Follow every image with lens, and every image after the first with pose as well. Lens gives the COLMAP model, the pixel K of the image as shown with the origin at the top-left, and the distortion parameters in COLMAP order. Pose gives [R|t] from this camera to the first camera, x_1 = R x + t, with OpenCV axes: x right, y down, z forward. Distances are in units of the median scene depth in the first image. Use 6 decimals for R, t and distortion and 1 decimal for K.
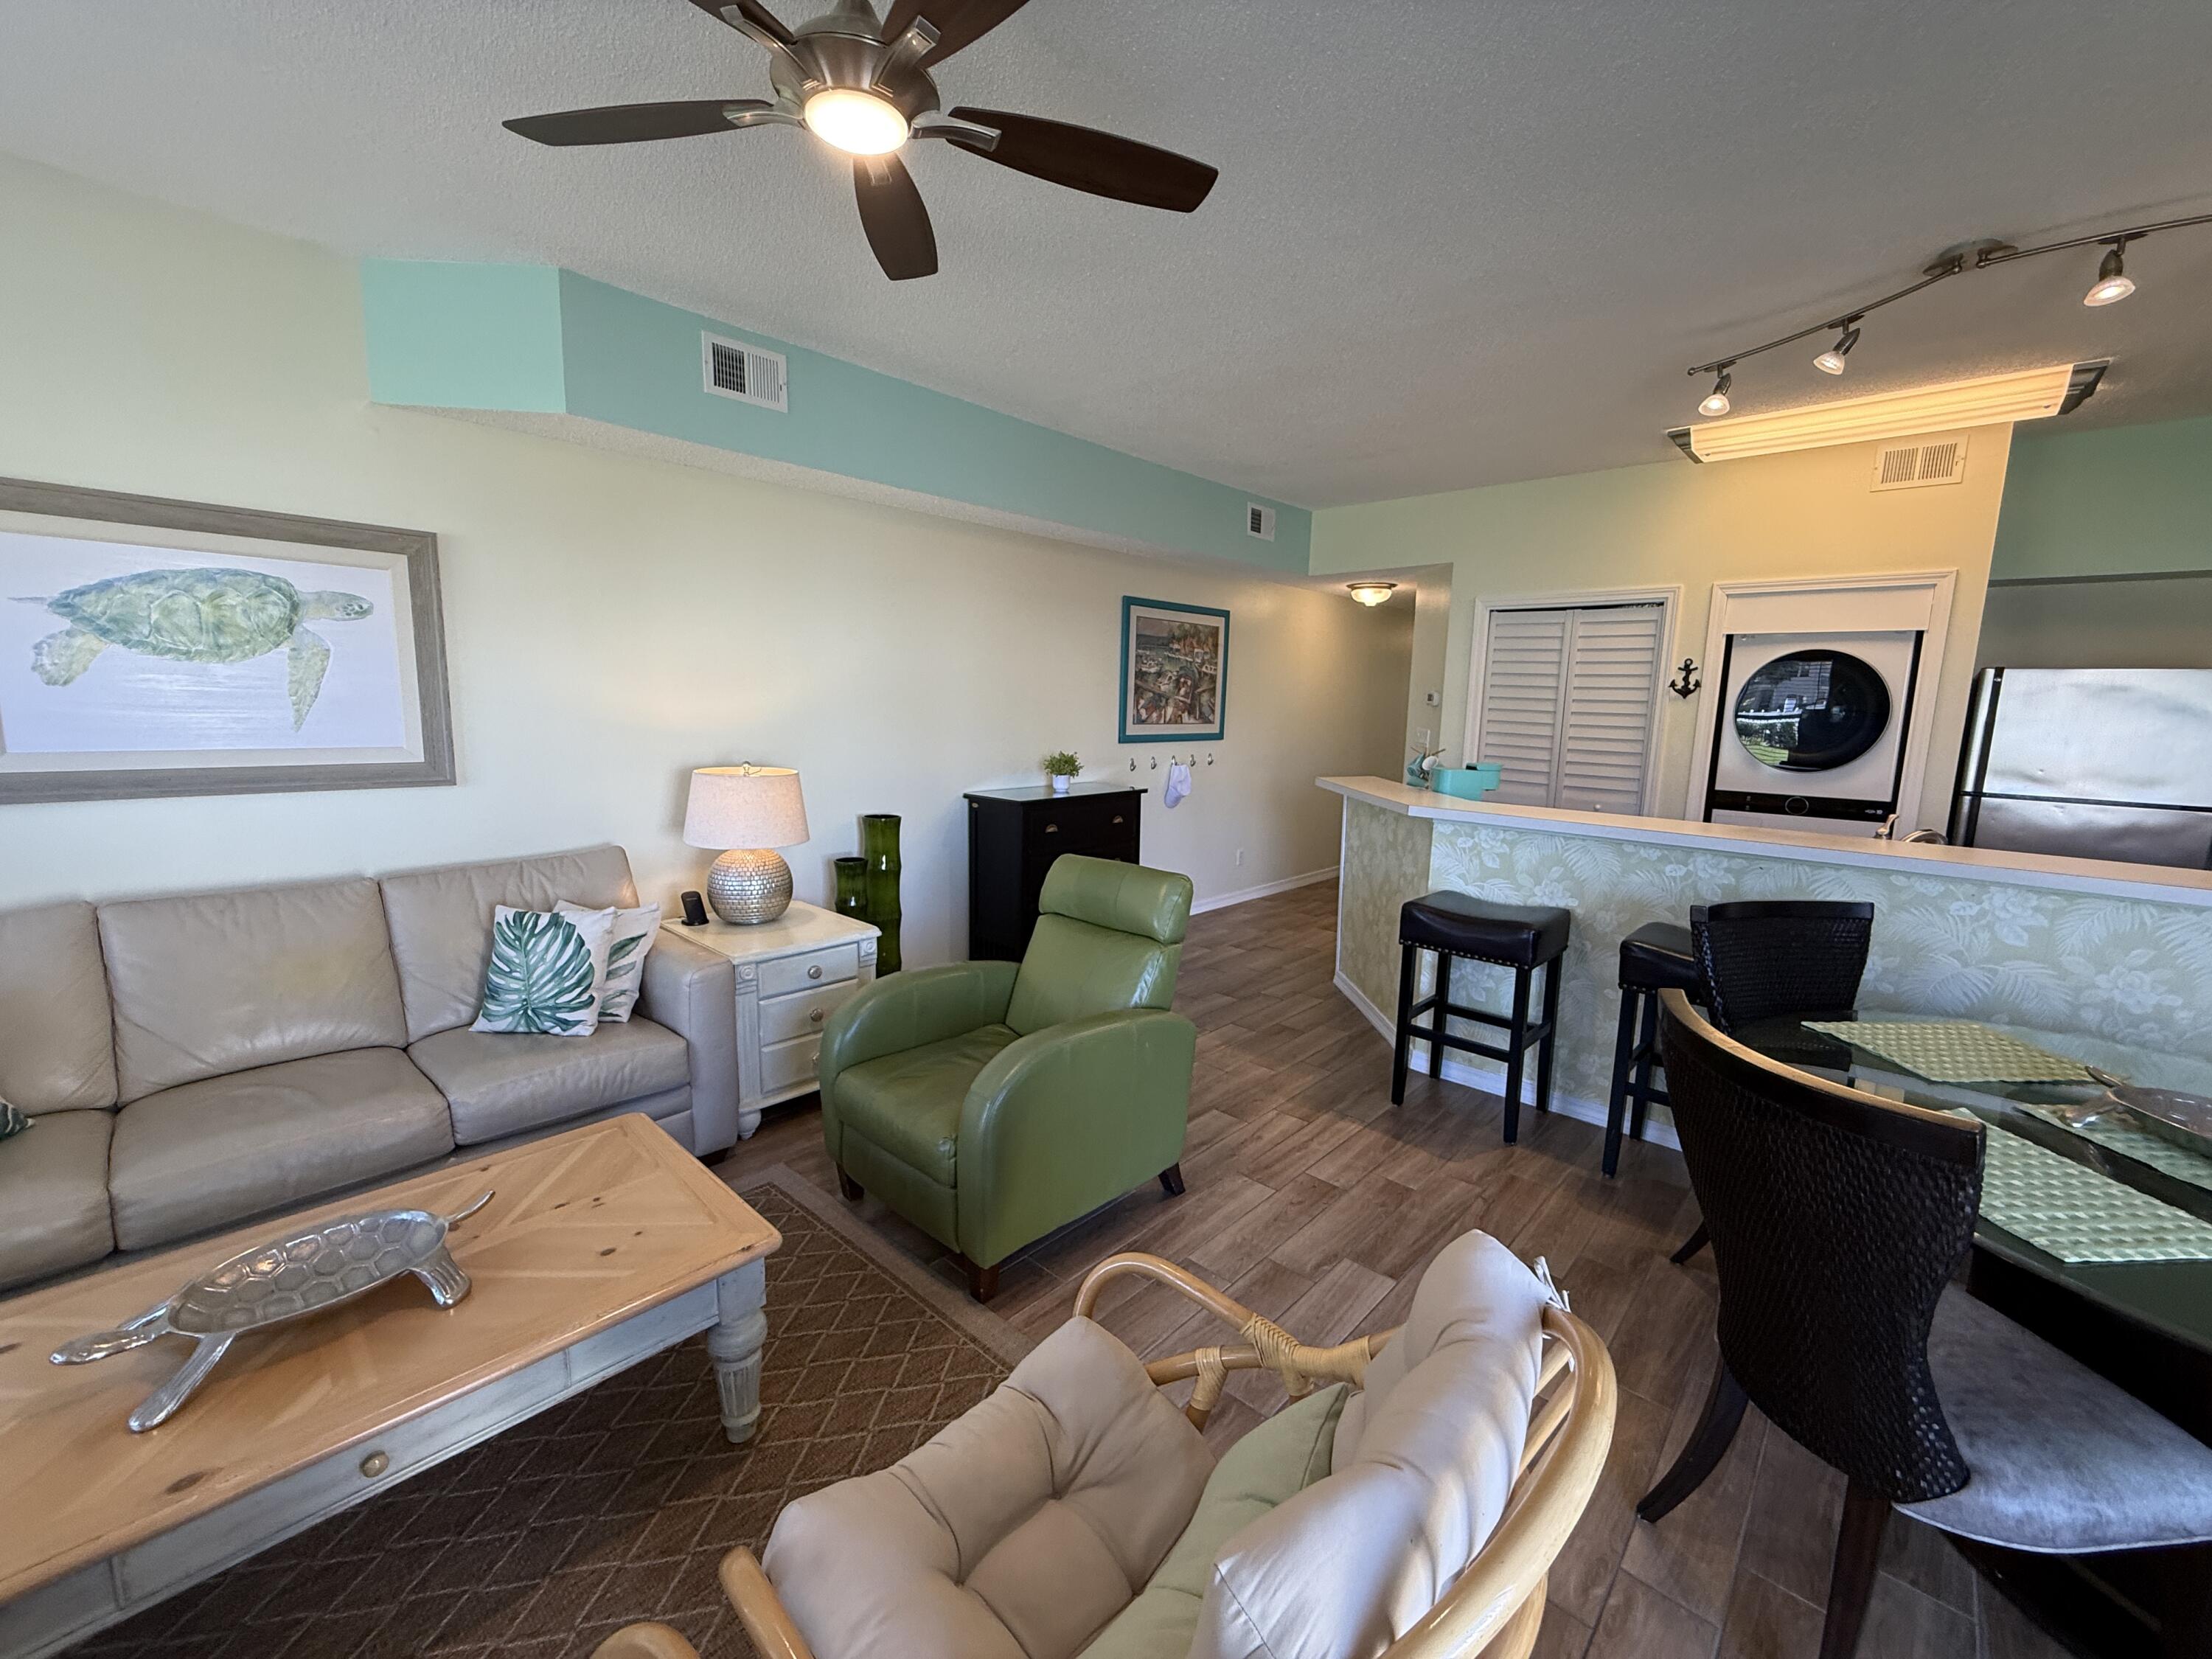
lens RADIAL K [[889.2, 0, 1103.9], [0, 889.2, 827.3], [0, 0, 1]] dist [0.001260, 0.000209]
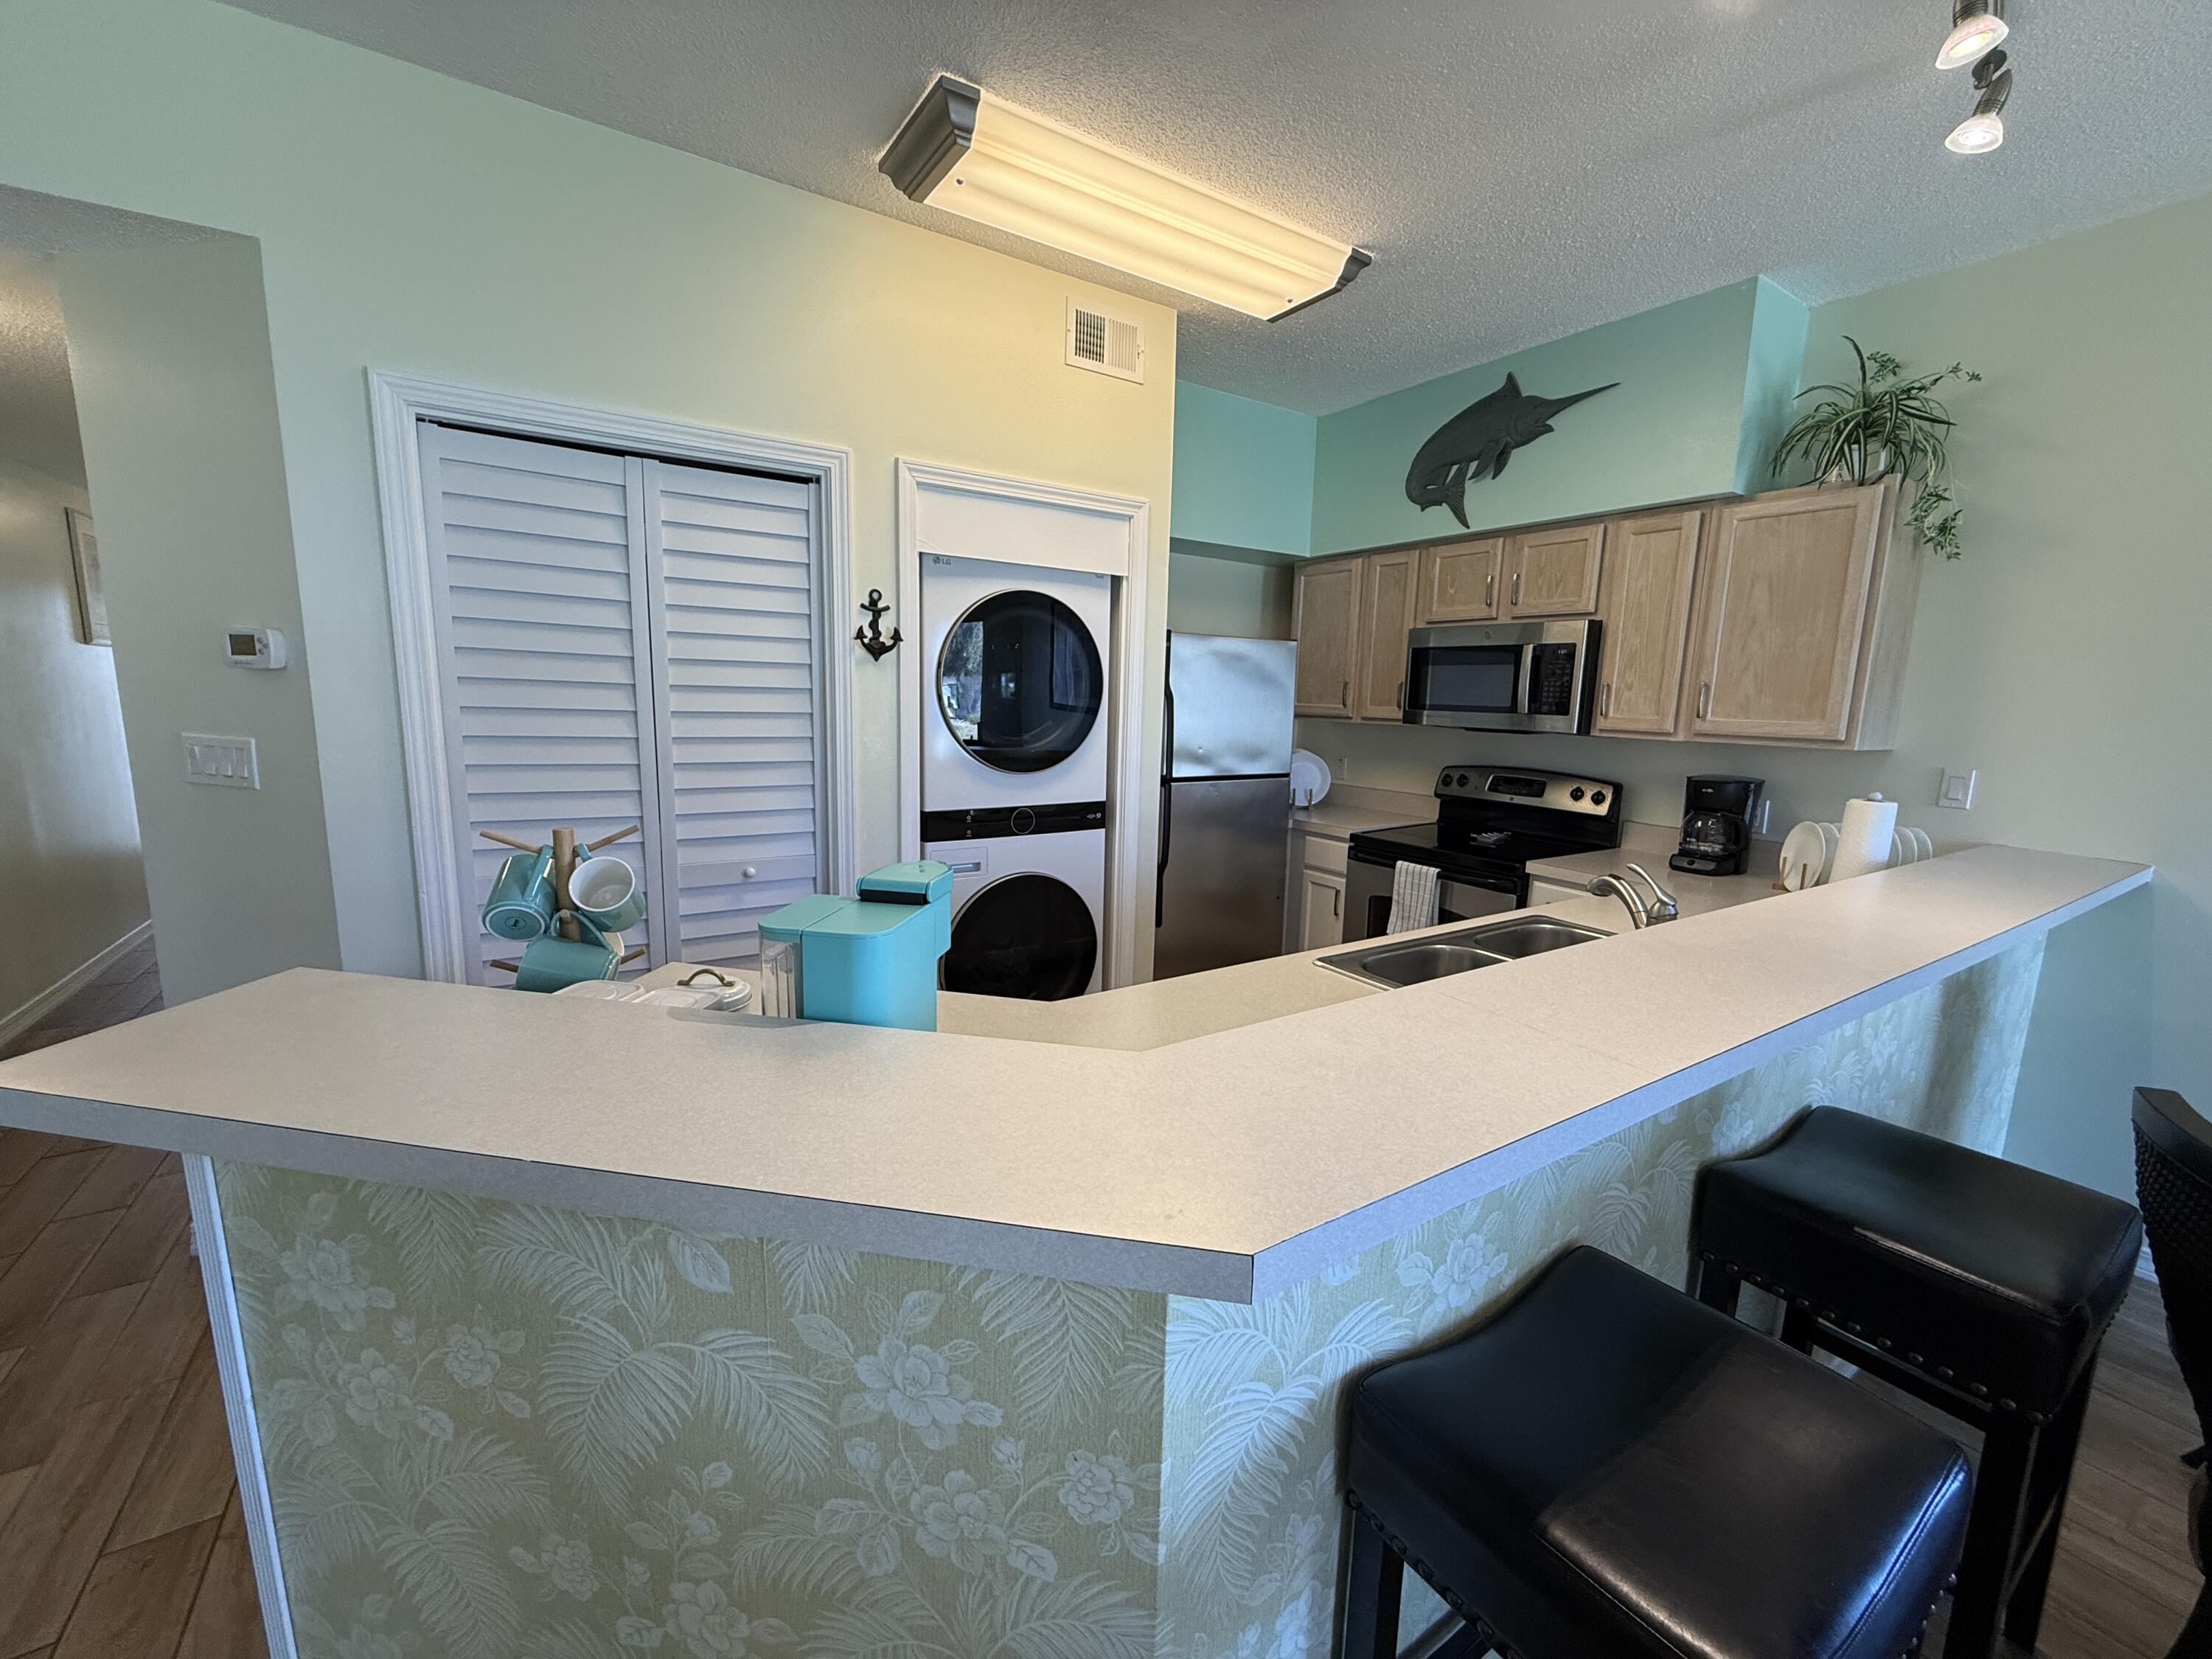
lens RADIAL K [[889.2, 0, 1099.1], [0, 889.2, 828.9], [0, 0, 1]] dist [0.001260, 0.000209]
pose [[0.242871, -0.170592, 0.954941, 0.197563], [0.119405, 0.982187, 0.145091, -0.160310], [-0.962682, 0.078786, 0.258914, 1.110046]]
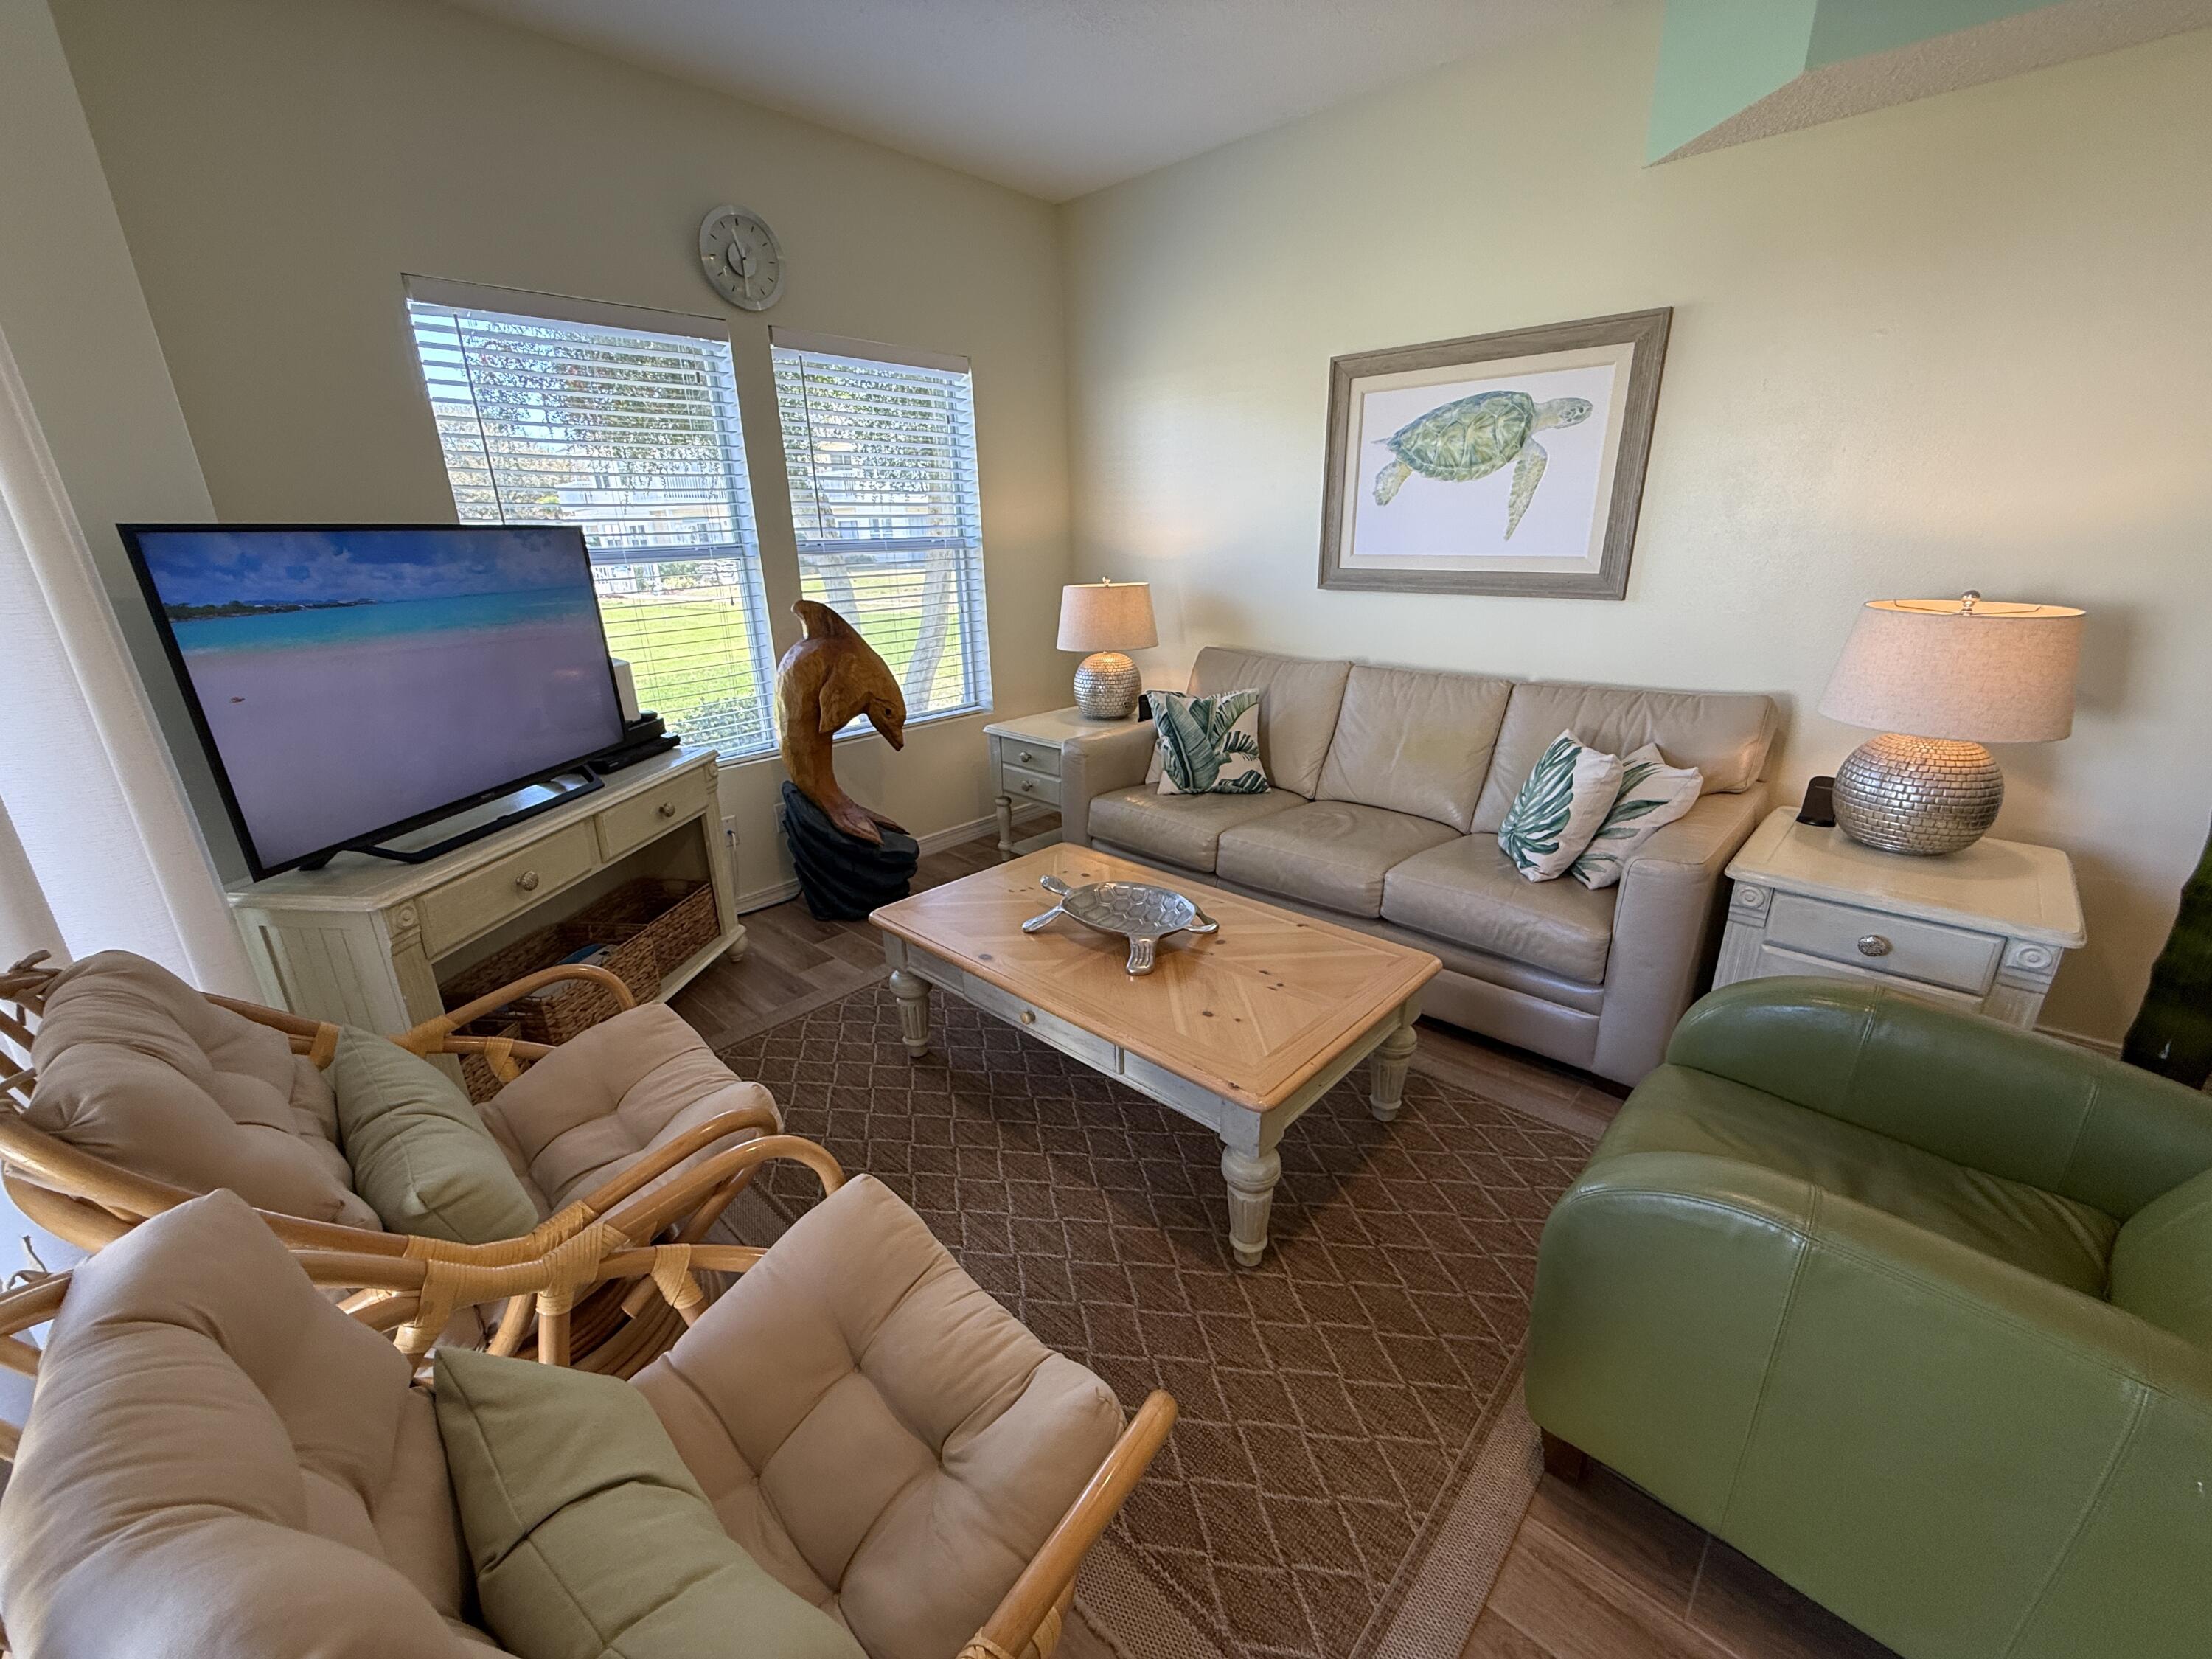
lens RADIAL K [[889.2, 0, 1101.4], [0, 889.2, 826.5], [0, 0, 1]] dist [0.001260, 0.000209]
pose [[-0.003494, 0.297568, -0.954694, 0.239345], [-0.122498, 0.947383, 0.295737, -0.031123], [0.992463, 0.117982, 0.033142, 0.443738]]
